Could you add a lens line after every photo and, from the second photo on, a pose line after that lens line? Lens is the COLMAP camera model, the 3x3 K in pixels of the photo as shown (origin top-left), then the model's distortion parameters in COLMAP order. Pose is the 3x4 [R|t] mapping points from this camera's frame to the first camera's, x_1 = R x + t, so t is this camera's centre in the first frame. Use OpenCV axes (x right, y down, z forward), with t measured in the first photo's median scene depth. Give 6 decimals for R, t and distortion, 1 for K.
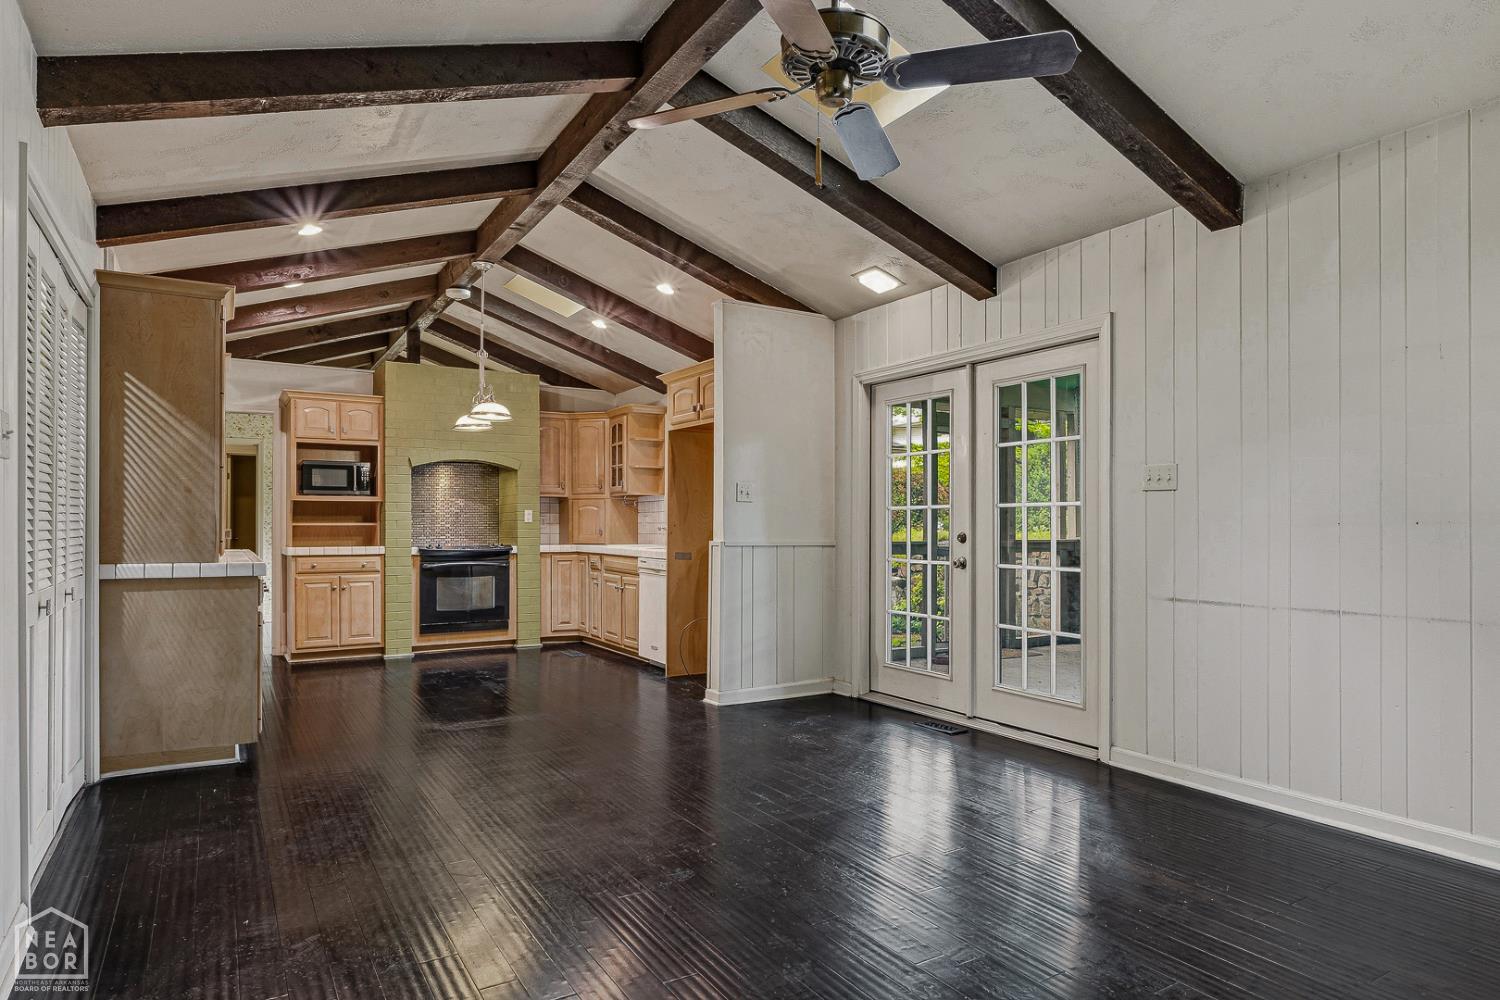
lens RADIAL K [[892.9, 0, 751.3], [0, 892.9, 508.8], [0, 0, 1]] dist [-0.000502, -0.000347]
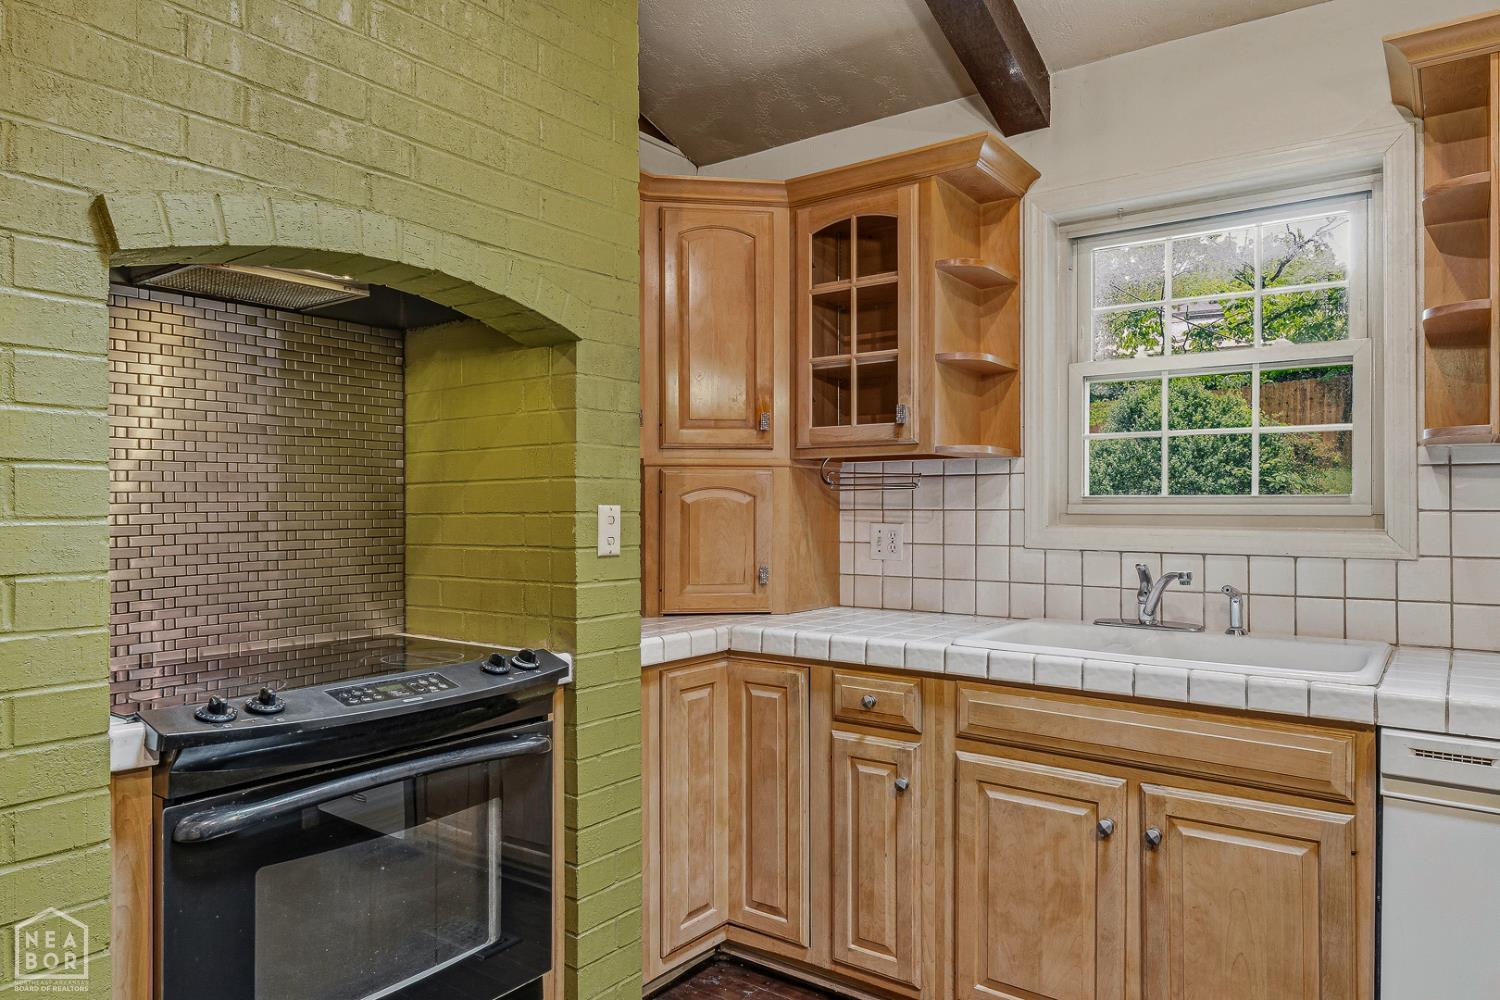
lens RADIAL K [[963.4, 0, 747.2], [0, 963.4, 500.1], [0, 0, 1]] dist [-0.002922, 0.001851]
pose [[0.916745, 0.002697, 0.399464, -0.341443], [-0.007066, 0.999930, 0.009465, -0.002870], [-0.399411, -0.011500, 0.916700, 0.784516]]
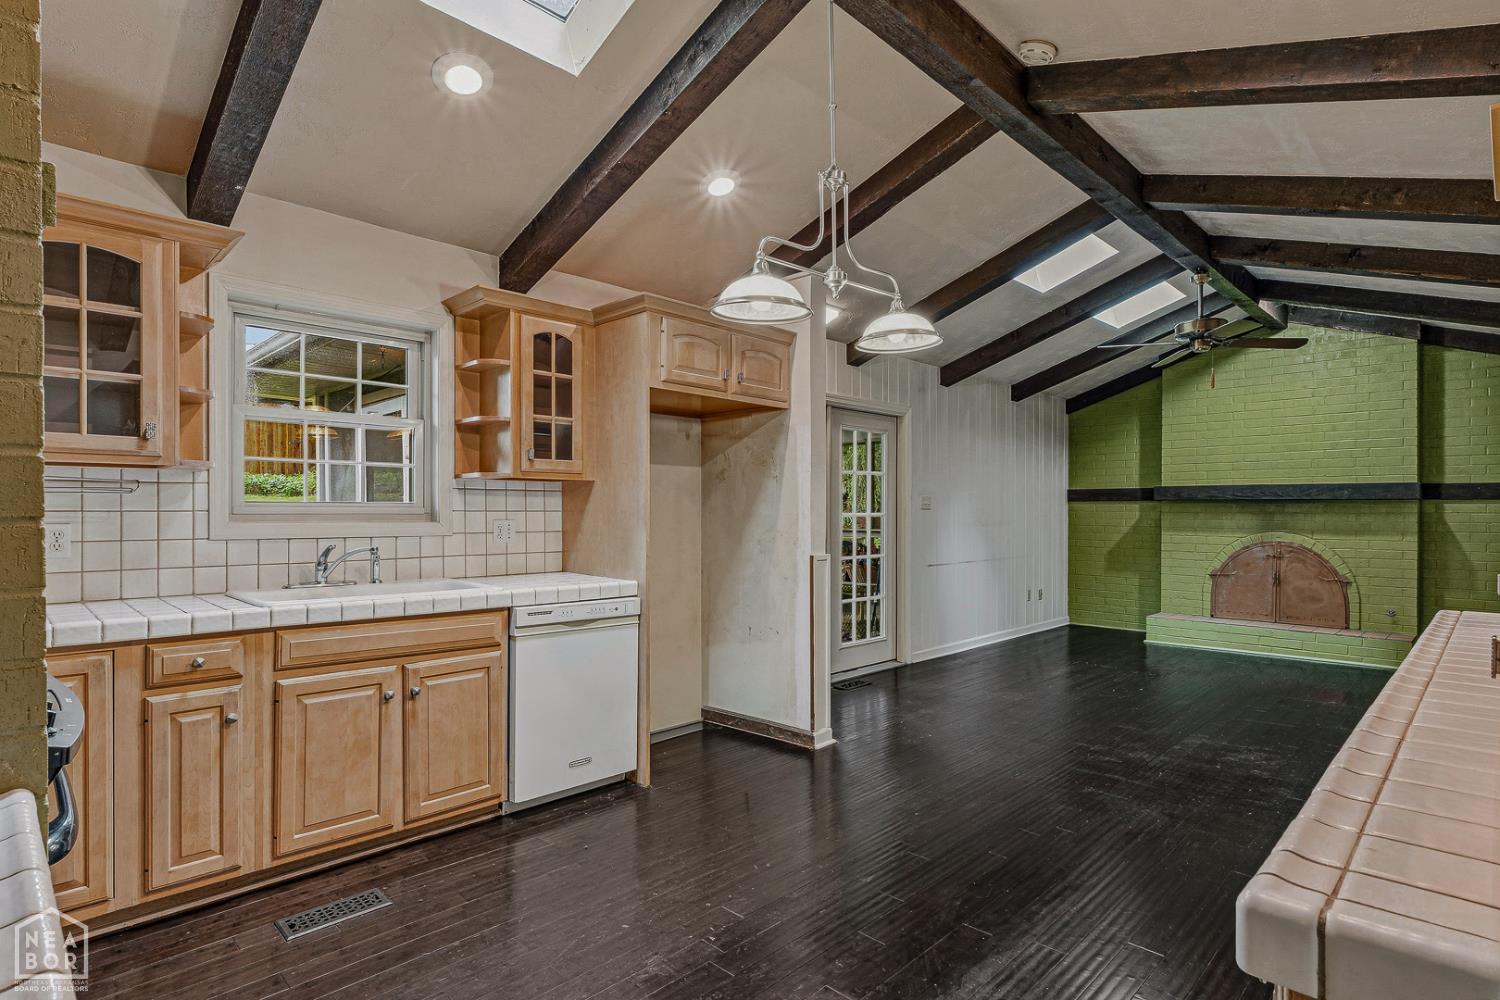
lens RADIAL K [[771.8, 0, 743.6], [0, 771.8, 508.0], [0, 0, 1]] dist [-0.001100, -0.001524]
pose [[-0.254660, 0.003538, 0.967024, -0.534913], [-0.018658, 0.999789, -0.008571, 0.000356], [-0.966851, -0.020226, -0.254540, 0.915531]]
